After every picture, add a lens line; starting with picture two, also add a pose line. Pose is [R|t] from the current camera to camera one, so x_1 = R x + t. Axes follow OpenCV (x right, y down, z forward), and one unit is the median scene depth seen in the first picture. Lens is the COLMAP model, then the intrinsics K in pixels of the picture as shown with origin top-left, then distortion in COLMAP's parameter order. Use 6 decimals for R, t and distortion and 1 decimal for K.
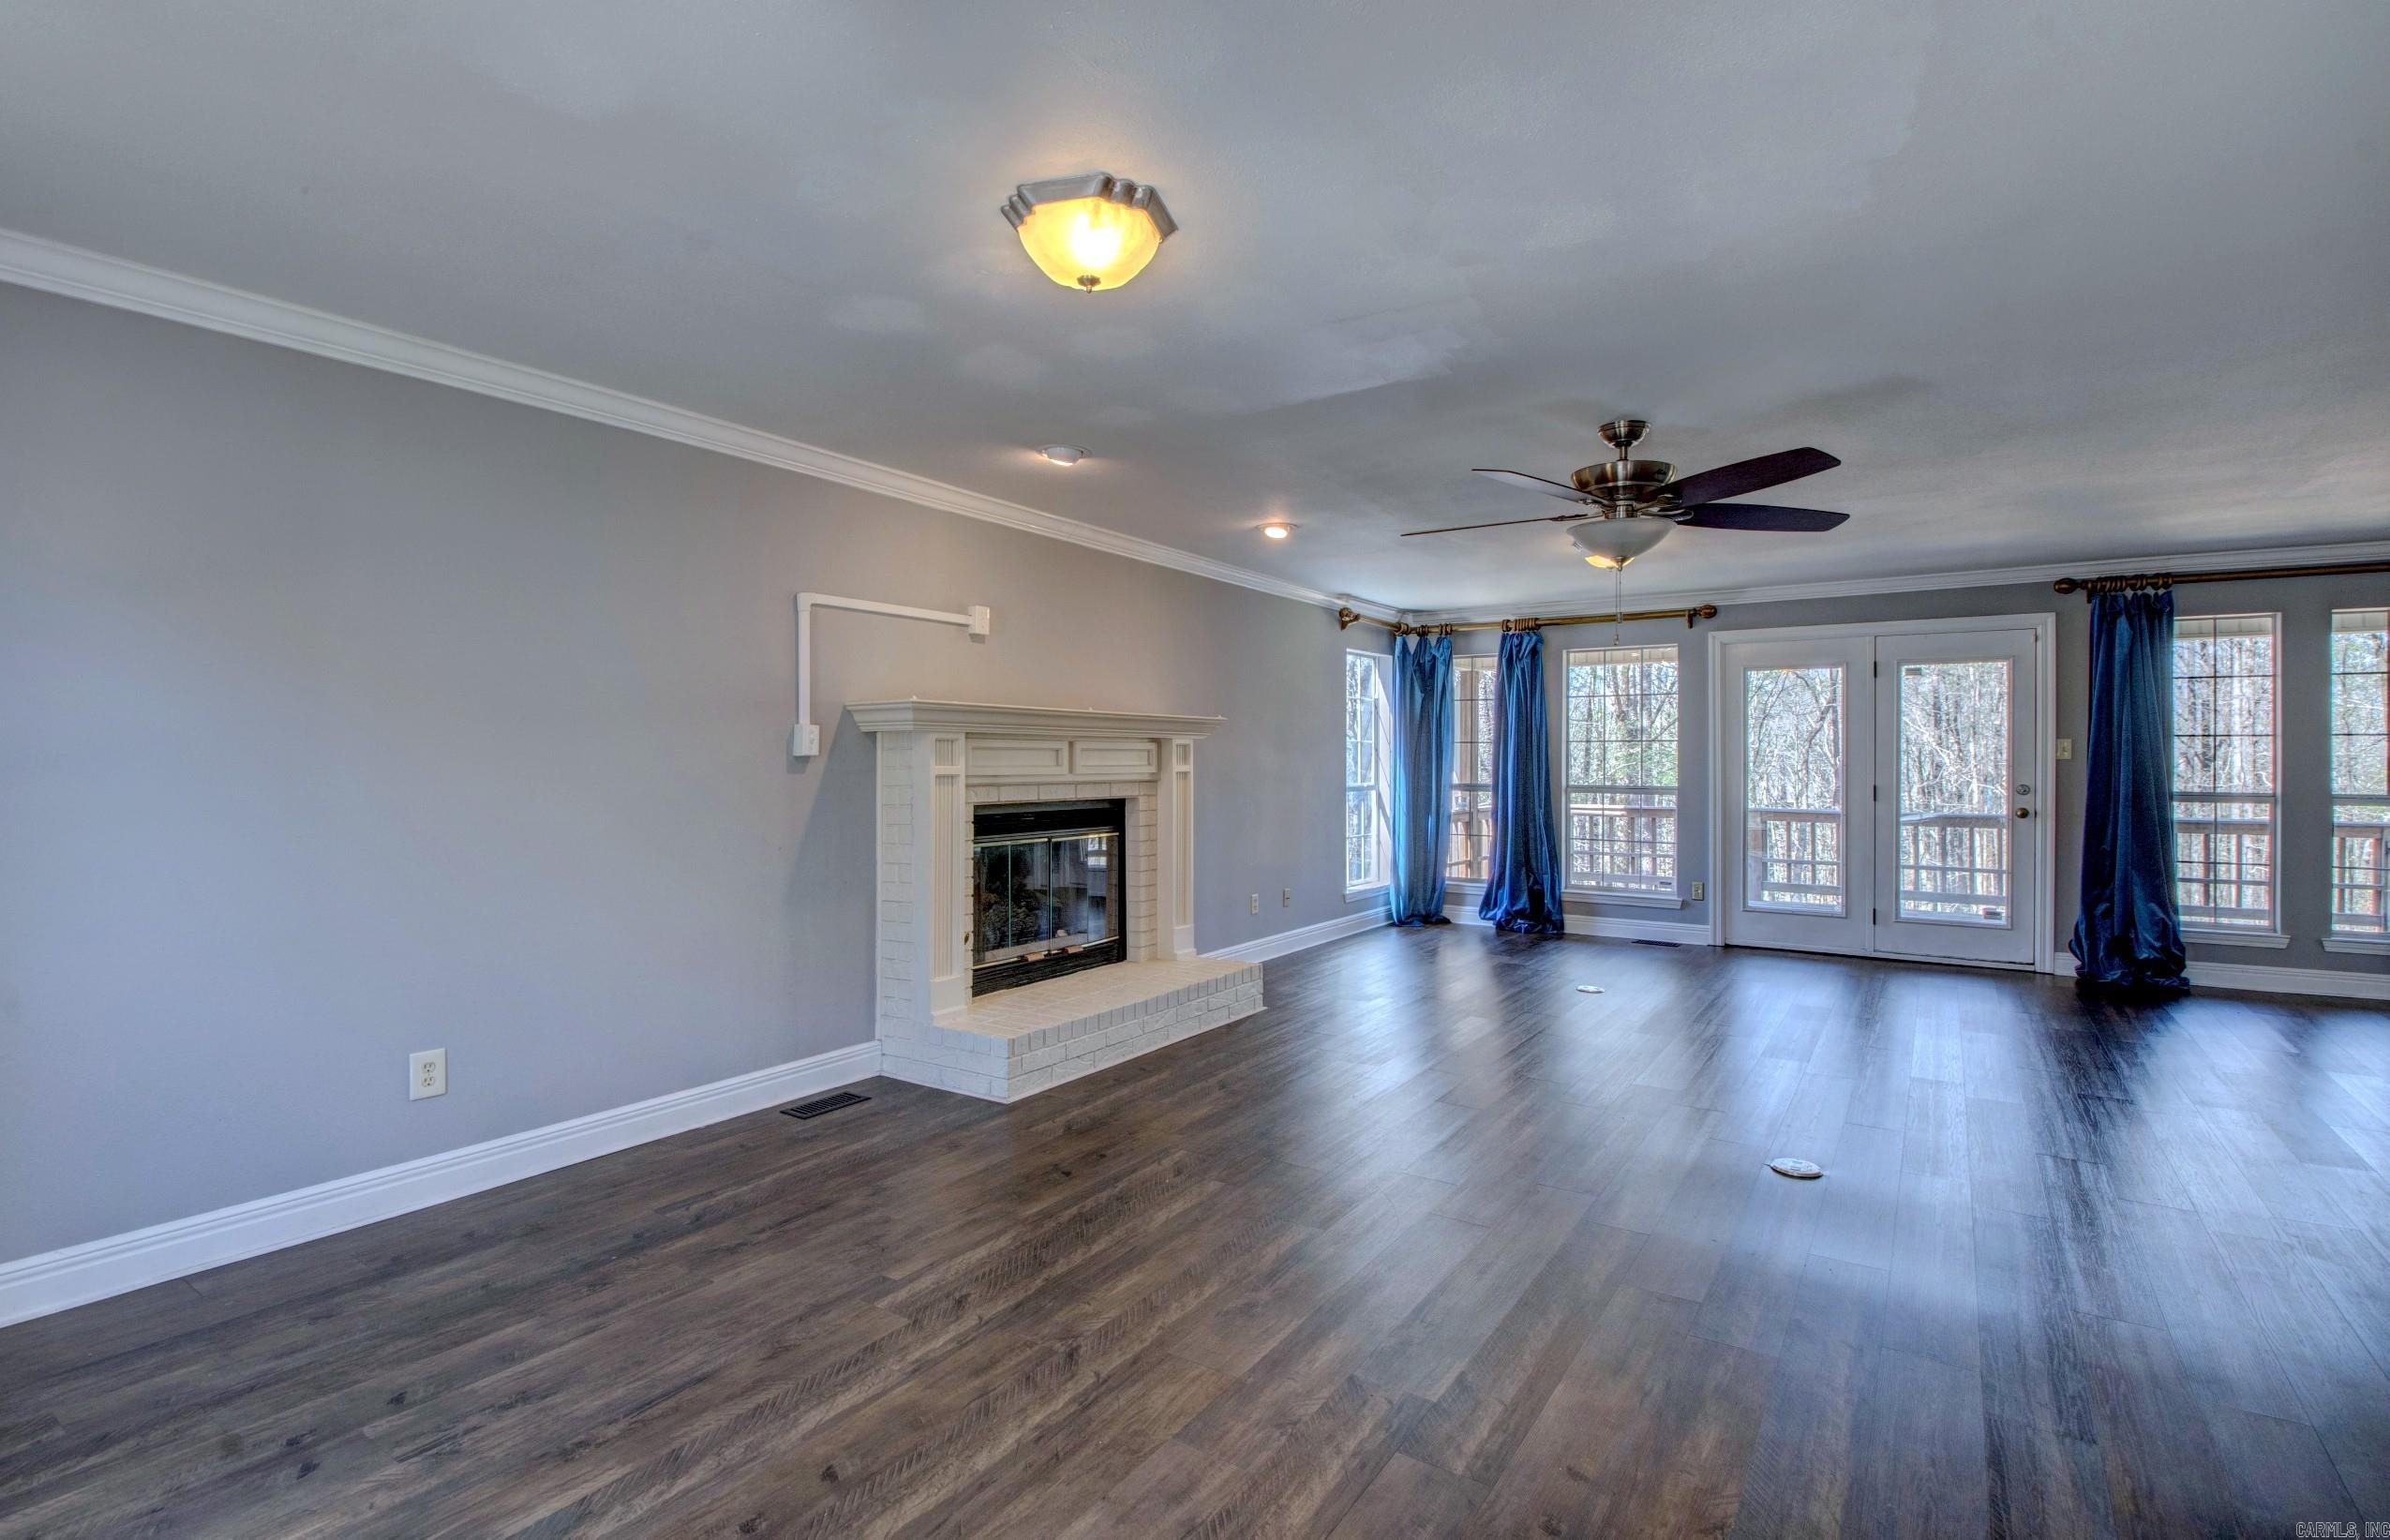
lens RADIAL K [[1114.8, 0, 1187.2], [0, 1114.8, 763.0], [0, 0, 1]] dist [0.027397, -0.033065]
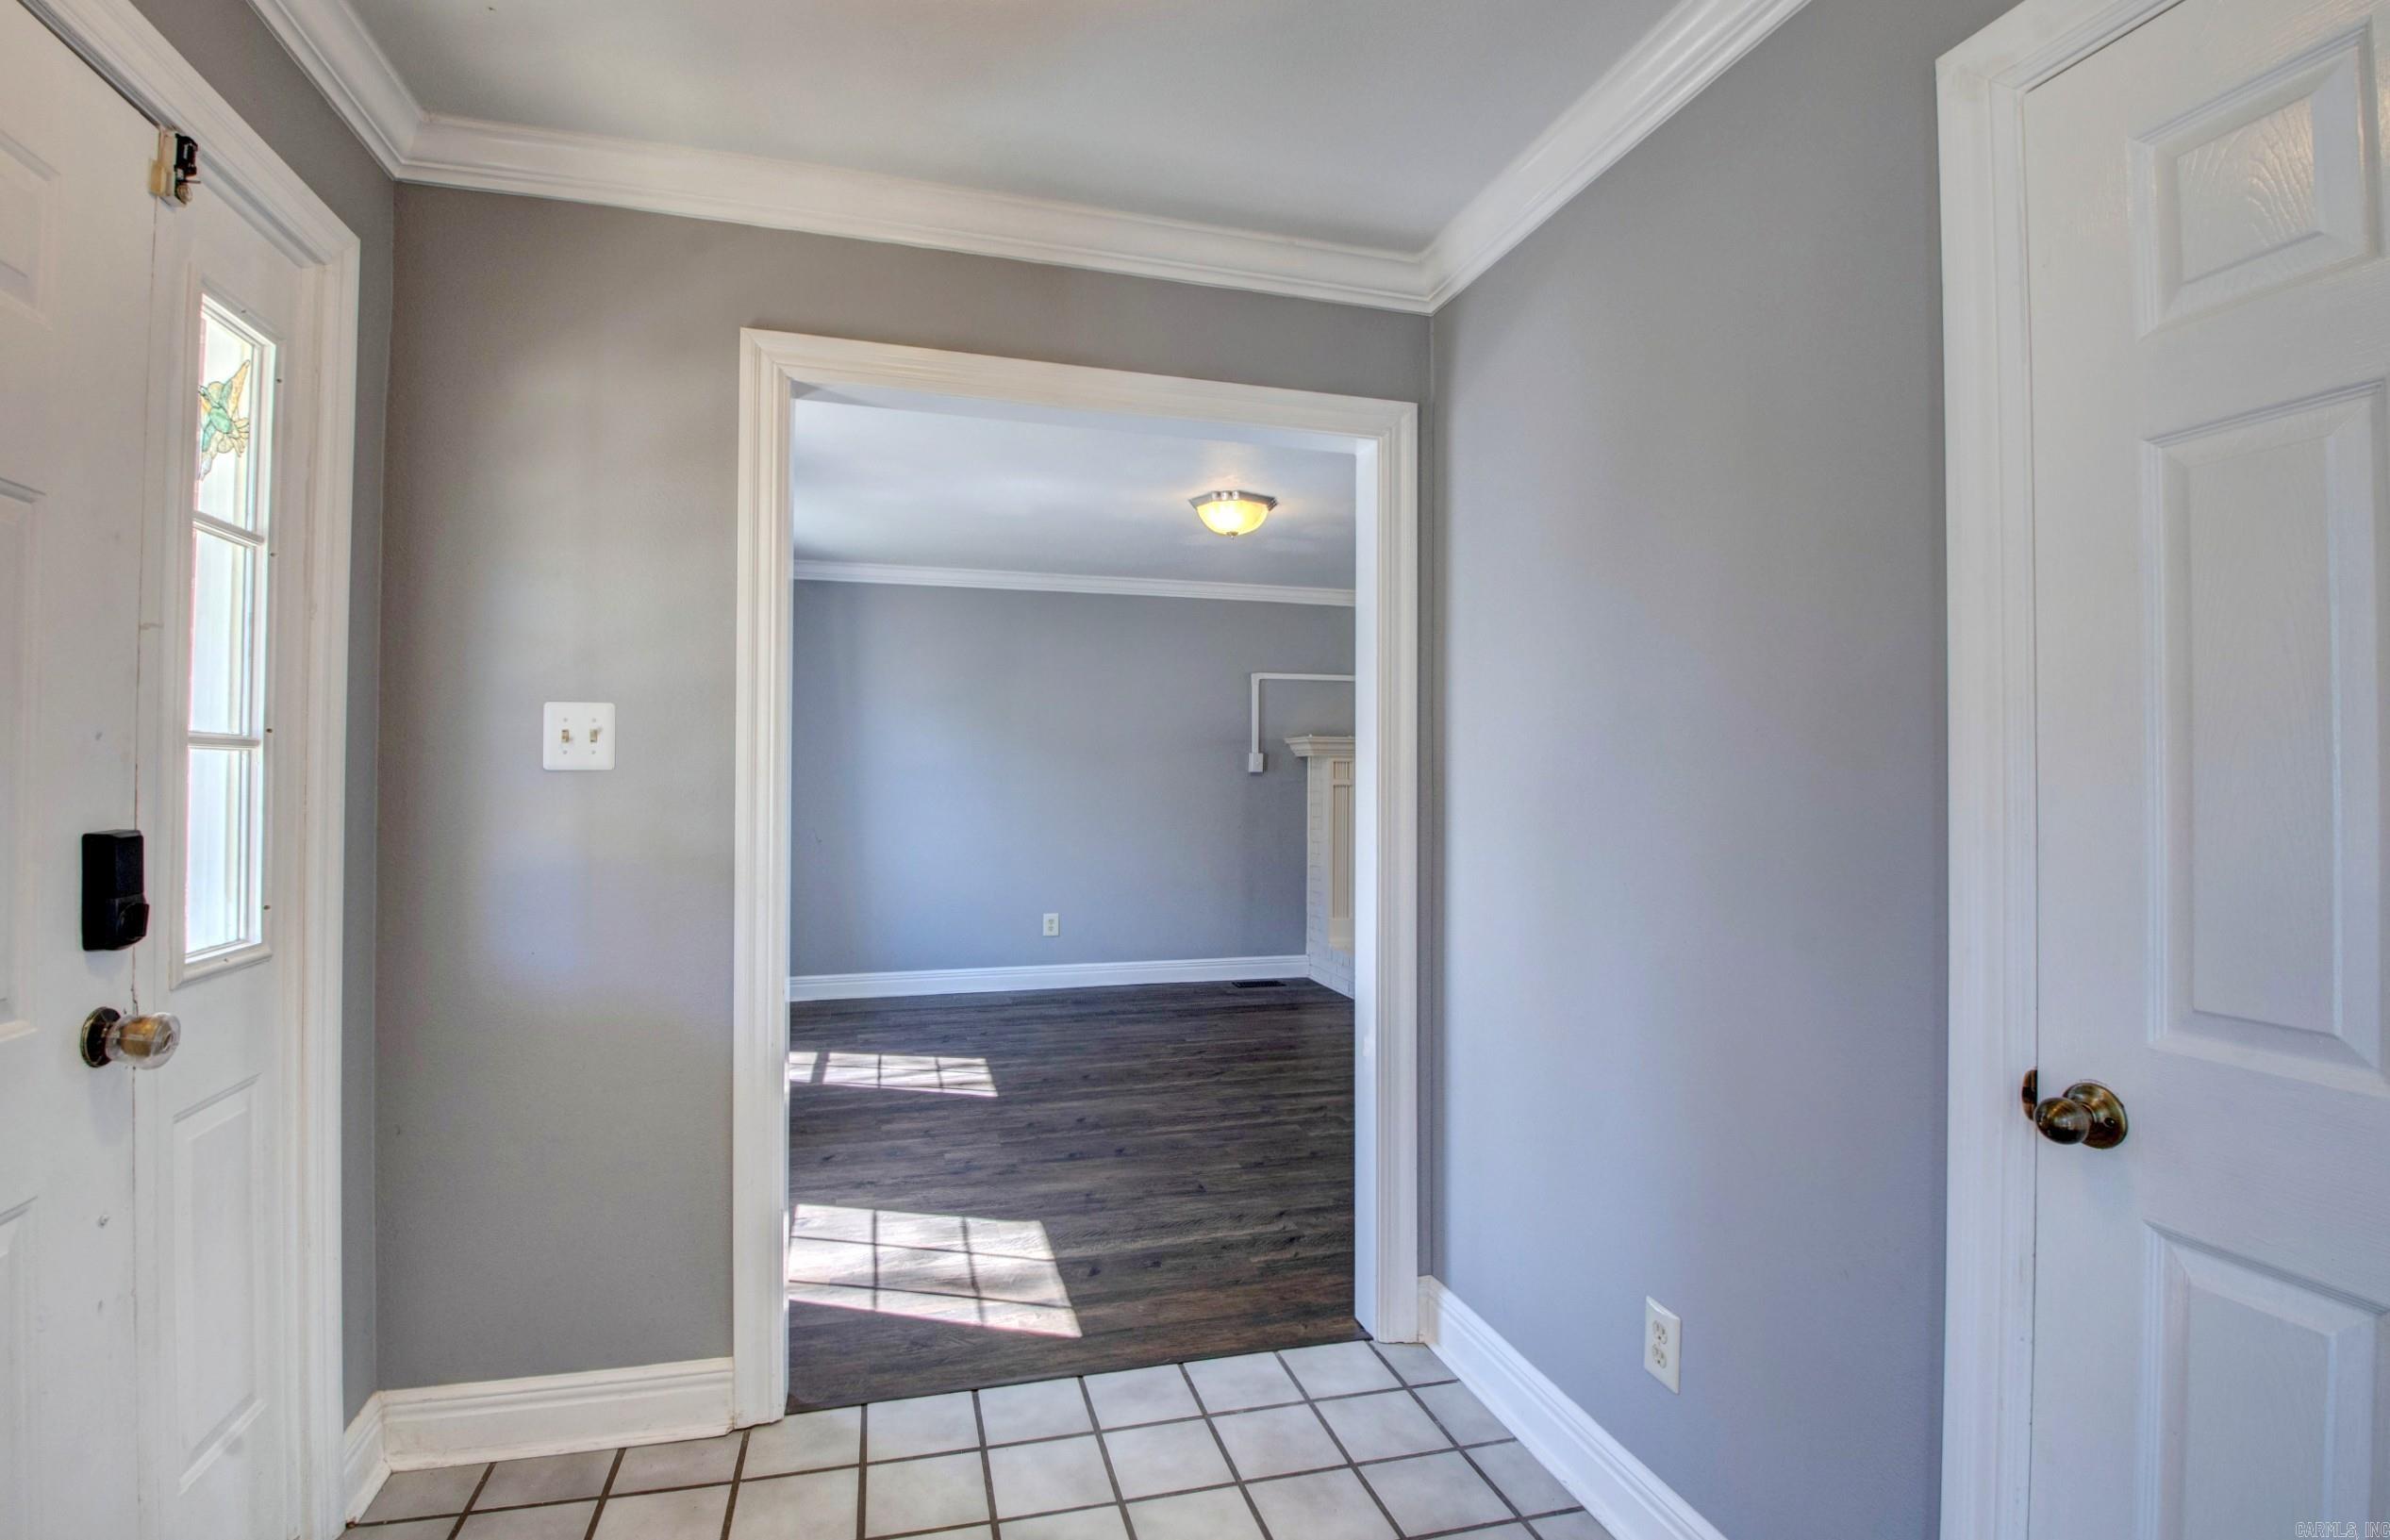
lens RADIAL K [[1128.2, 0, 1195.5], [0, 1128.2, 754.2], [0, 0, 1]] dist [0.028265, -0.040838]
pose [[0.759266, -0.009990, -0.650704, 0.404971], [-0.004185, 0.999787, -0.020232, 0.000590], [0.650767, 0.018085, 0.759062, -0.192717]]
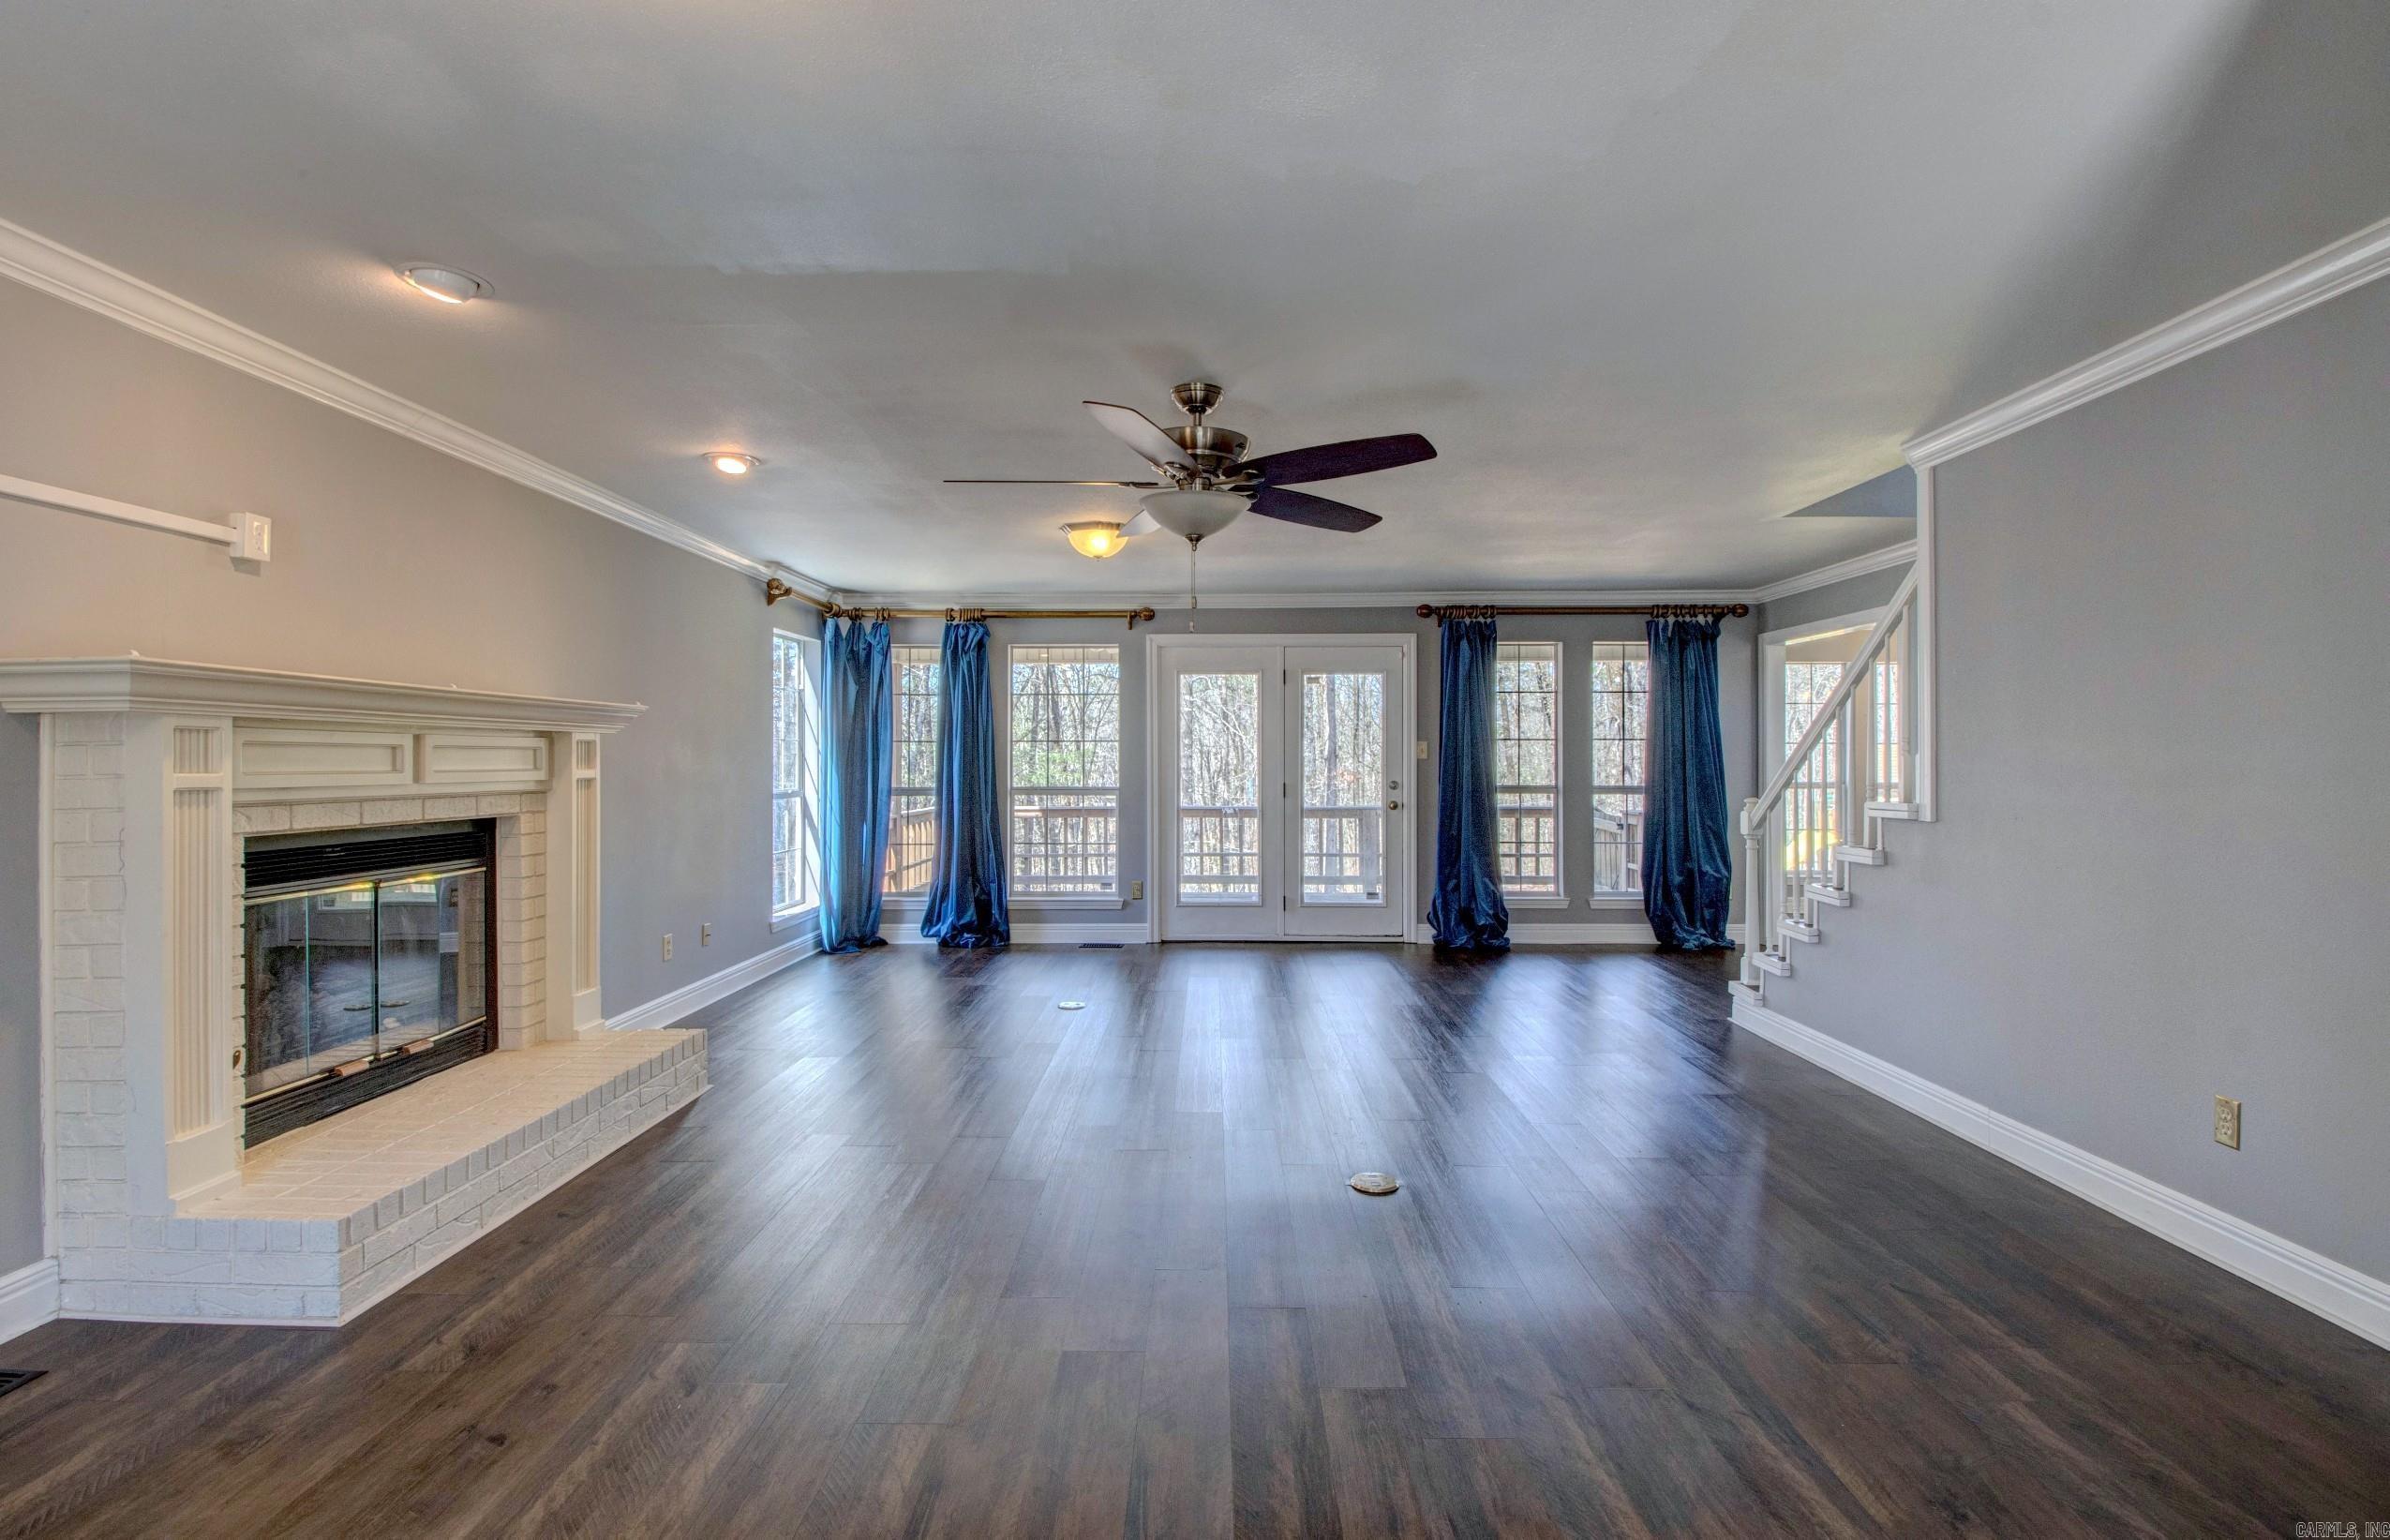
lens RADIAL K [[1128.3, 0, 1195.5], [0, 1128.3, 754.2], [0, 0, 1]] dist [0.028265, -0.040838]
pose [[0.839592, 0.000047, 0.543218, -0.063845], [0.004775, 0.999961, -0.007465, -0.000436], [-0.543197, 0.008862, 0.839559, 0.143390]]
